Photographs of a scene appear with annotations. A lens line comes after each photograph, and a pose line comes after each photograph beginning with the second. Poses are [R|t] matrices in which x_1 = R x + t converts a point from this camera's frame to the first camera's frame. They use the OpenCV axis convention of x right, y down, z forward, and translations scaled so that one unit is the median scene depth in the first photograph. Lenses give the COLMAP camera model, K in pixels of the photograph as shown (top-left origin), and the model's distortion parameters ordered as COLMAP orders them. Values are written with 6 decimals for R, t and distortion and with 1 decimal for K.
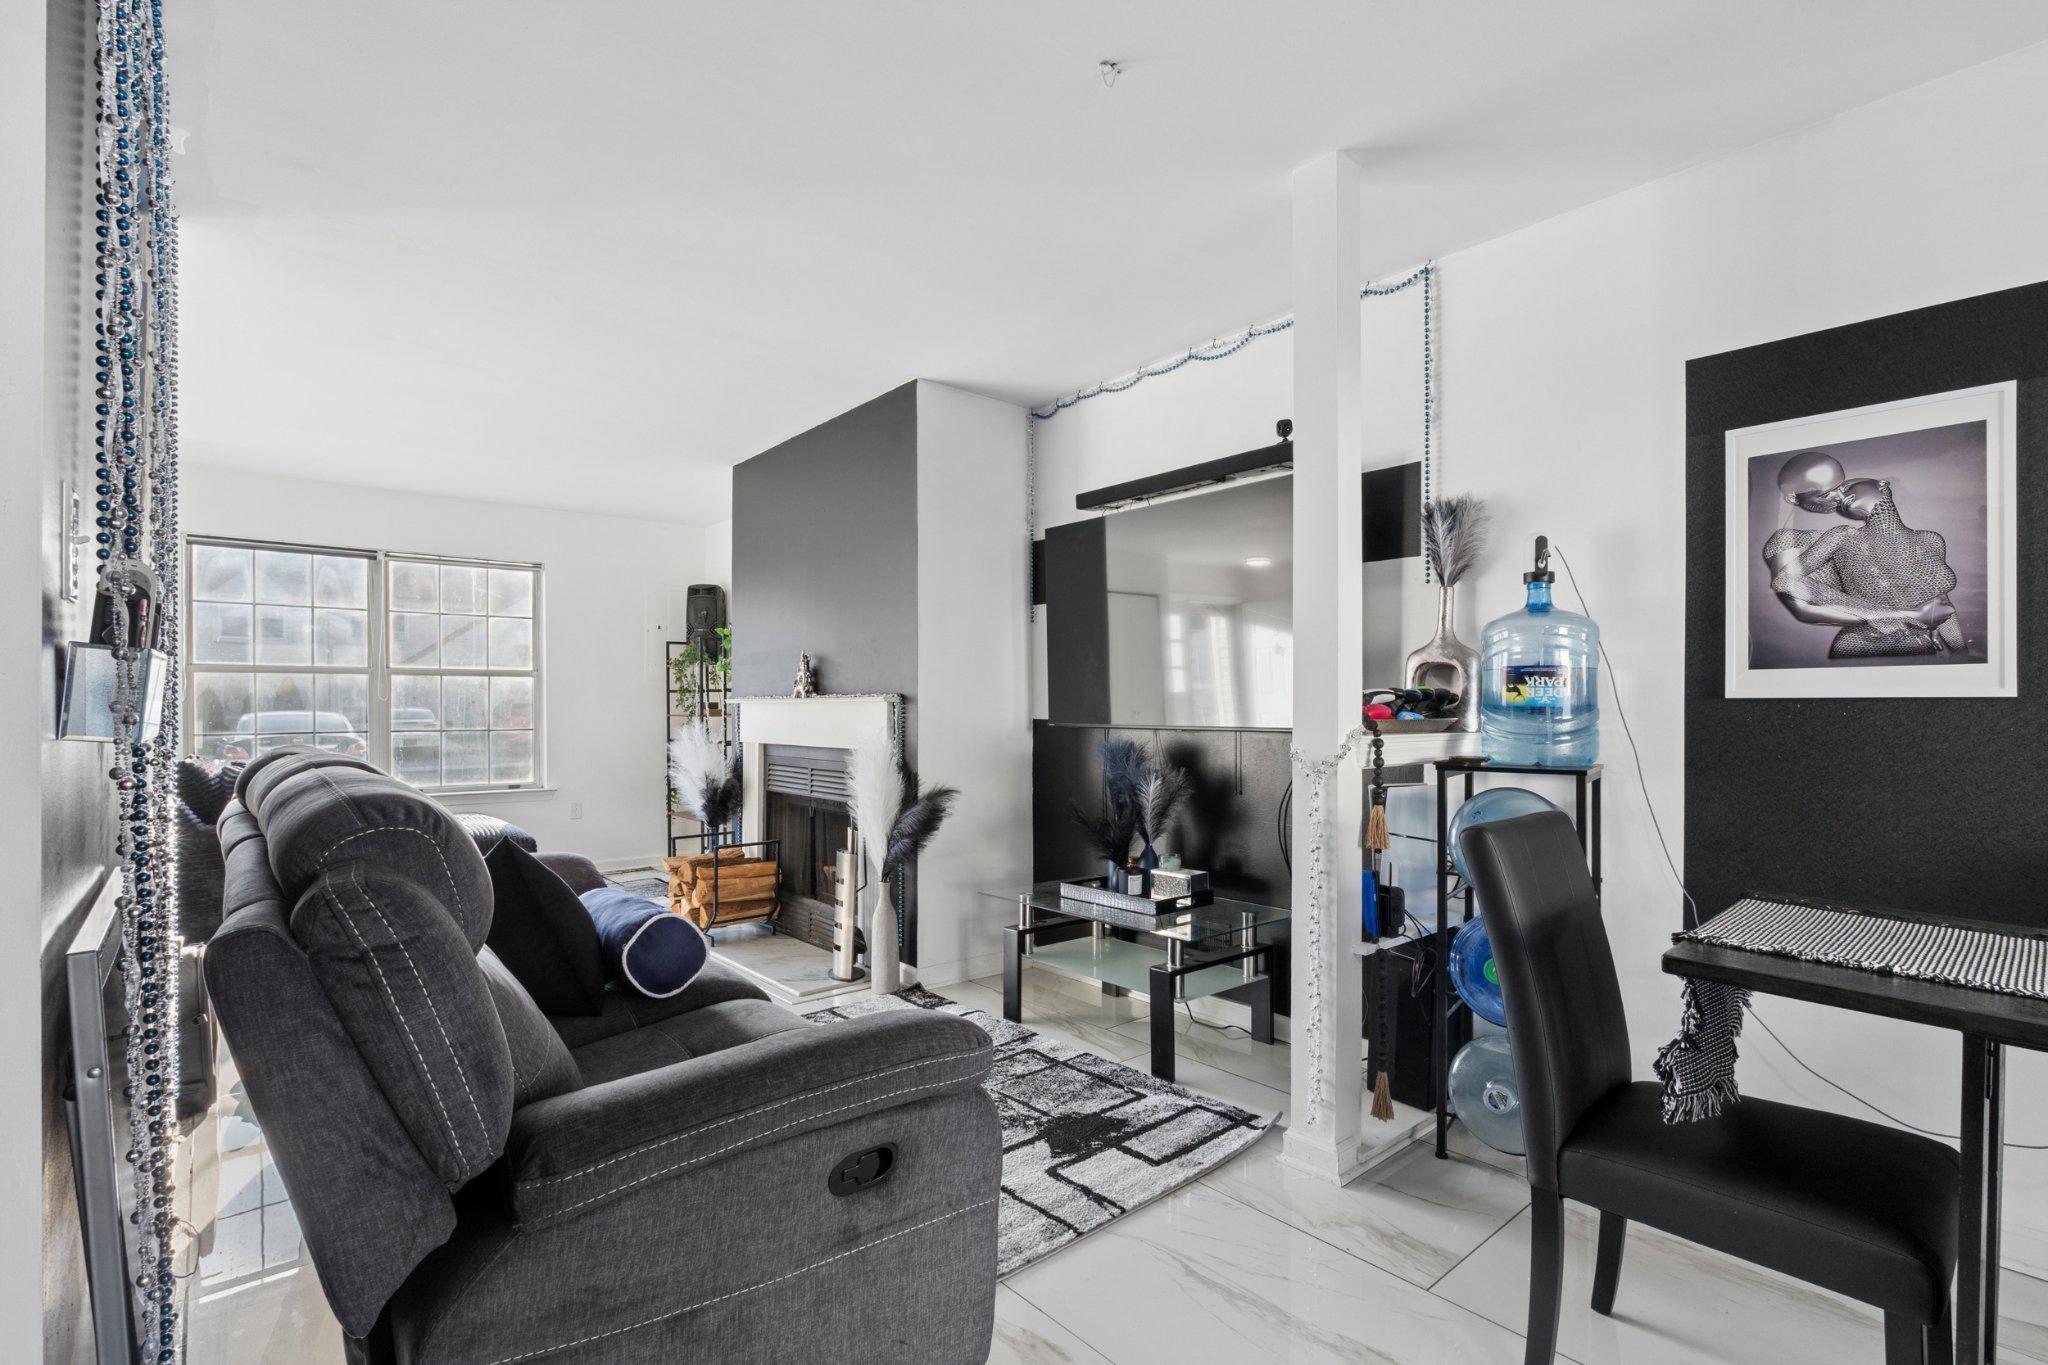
lens RADIAL K [[952.7, 0, 1018.3], [0, 952.7, 701.3], [0, 0, 1]] dist [-0.002651, -0.000331]
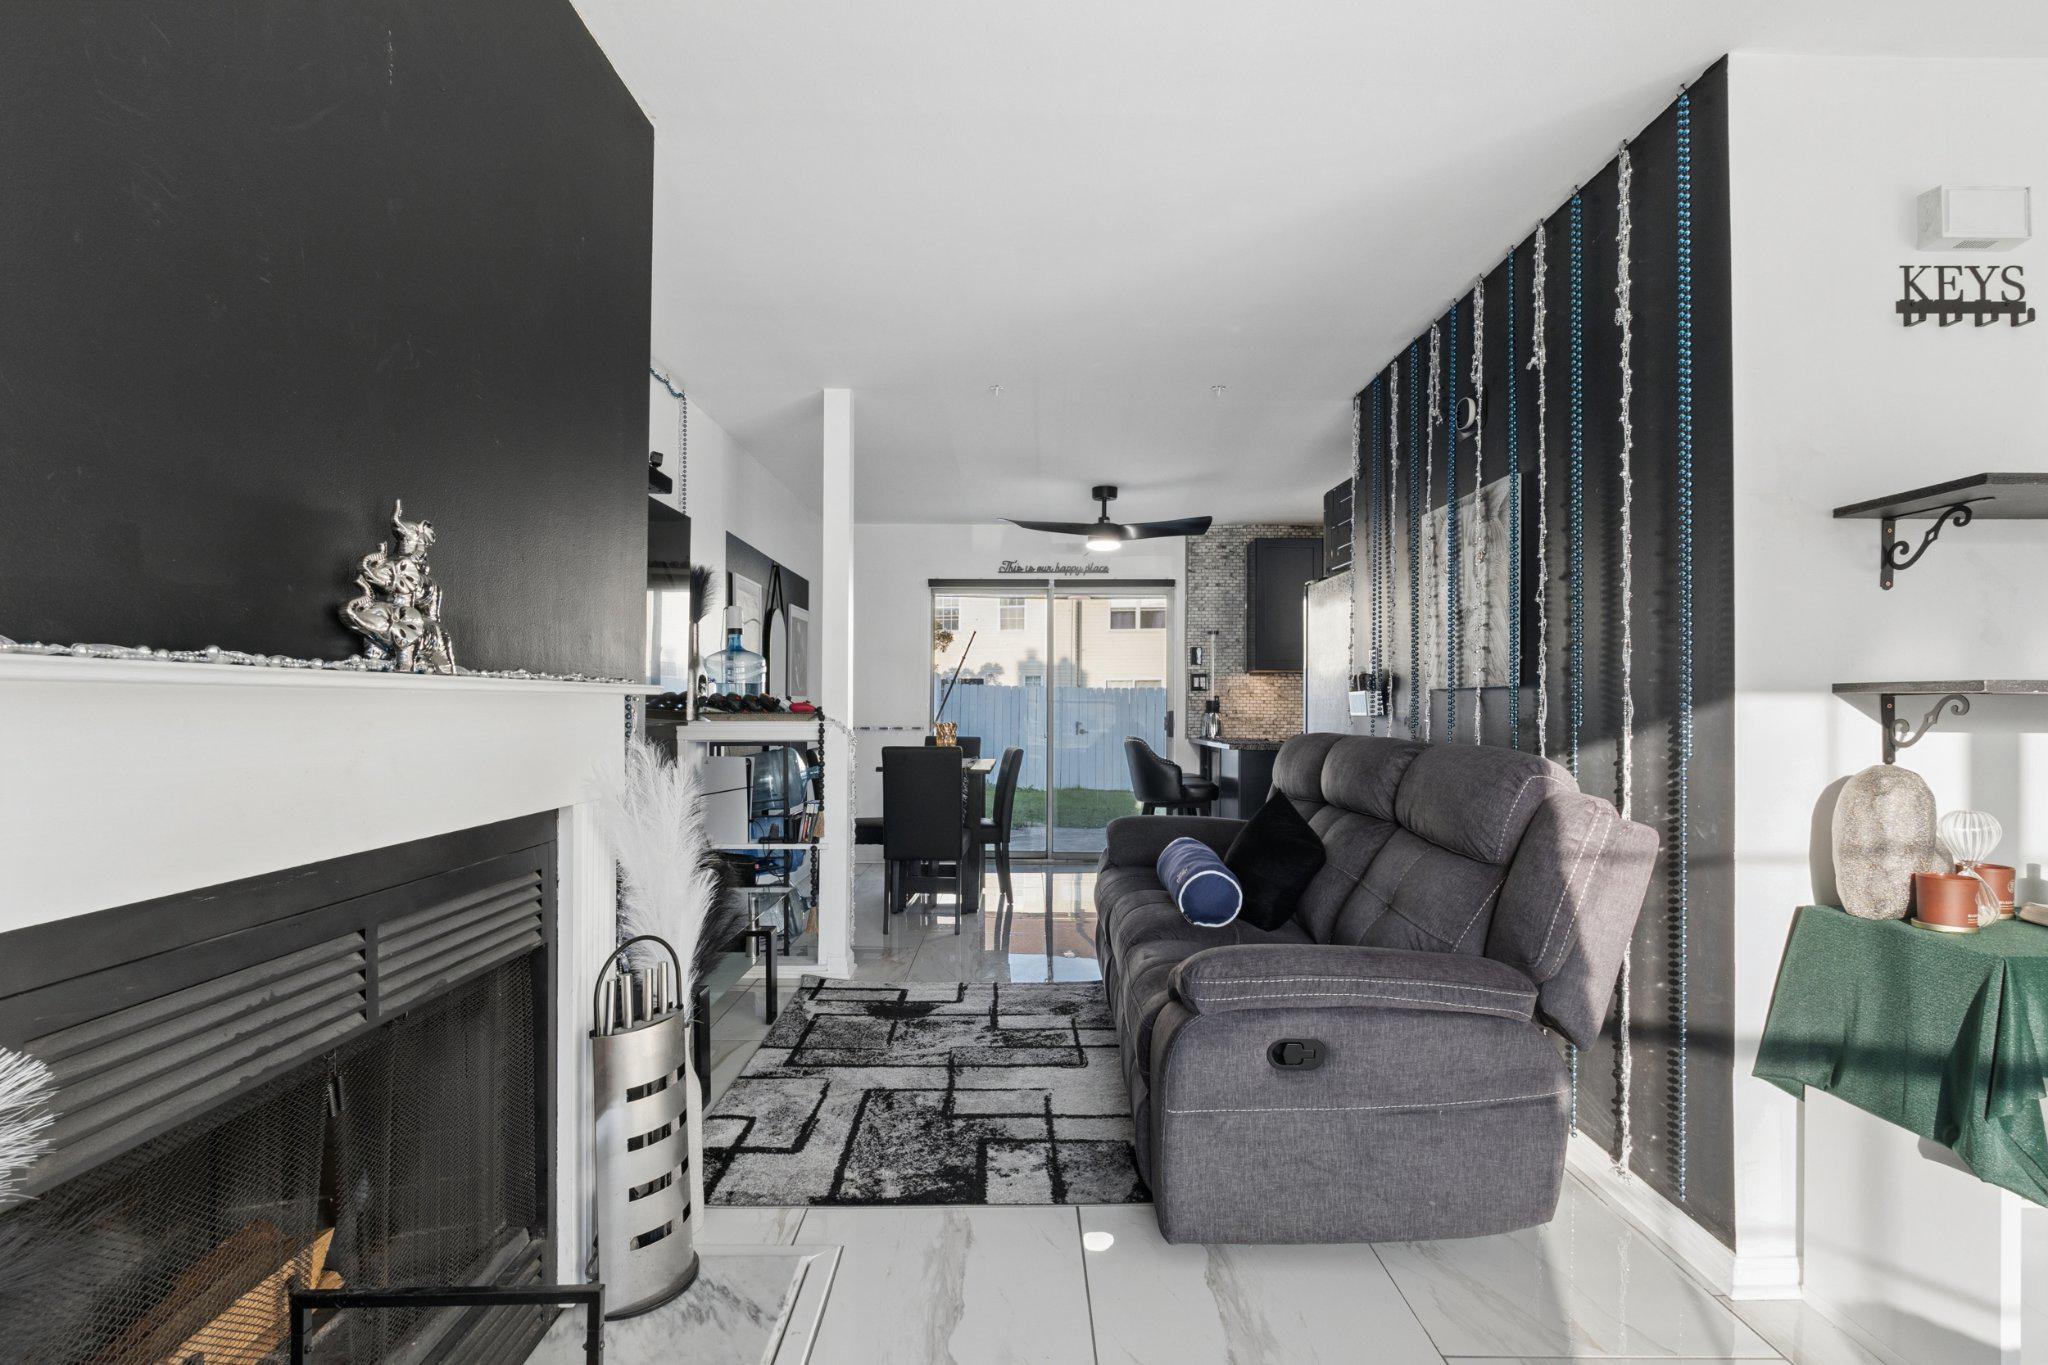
lens RADIAL K [[952.7, 0, 1018.3], [0, 952.7, 701.3], [0, 0, 1]] dist [-0.002651, -0.000331]
pose [[-0.760868, 0.000939, 0.648906, -0.884448], [-0.003872, 0.999975, -0.005988, 0.008005], [-0.648895, -0.007069, -0.760845, 1.782279]]
